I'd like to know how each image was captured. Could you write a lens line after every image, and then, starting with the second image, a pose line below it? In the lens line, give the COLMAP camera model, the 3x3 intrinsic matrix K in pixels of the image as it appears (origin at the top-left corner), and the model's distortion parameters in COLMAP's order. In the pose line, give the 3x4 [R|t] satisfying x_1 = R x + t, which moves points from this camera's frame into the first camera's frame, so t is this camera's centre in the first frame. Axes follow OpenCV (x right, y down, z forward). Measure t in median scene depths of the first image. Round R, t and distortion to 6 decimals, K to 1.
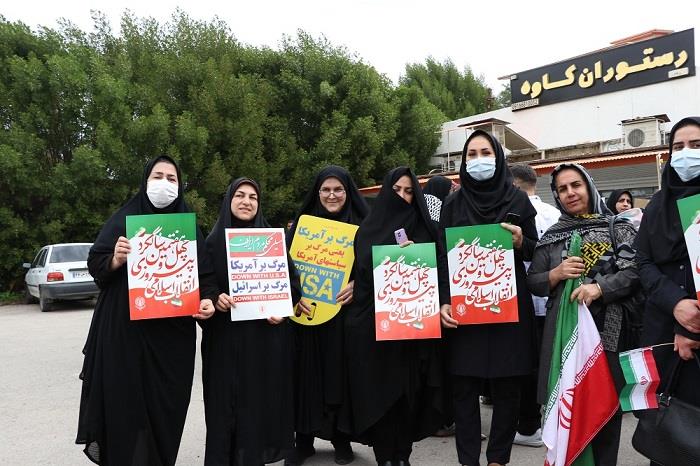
lens RADIAL K [[601.6, 0, 350.0], [0, 601.6, 233.0], [0, 0, 1]] dist [-0.195784, 0.190420]
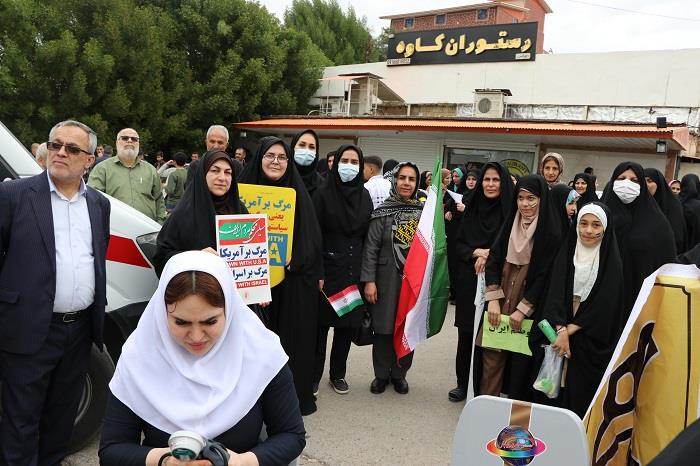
lens RADIAL K [[601.6, 0, 350.0], [0, 601.6, 233.0], [0, 0, 1]] dist [-0.195784, 0.190420]
pose [[0.971951, 0.058848, 0.227700, -0.037293], [-0.087499, 0.989169, 0.117852, -0.017996], [-0.218299, -0.134470, 0.966573, -0.141079]]
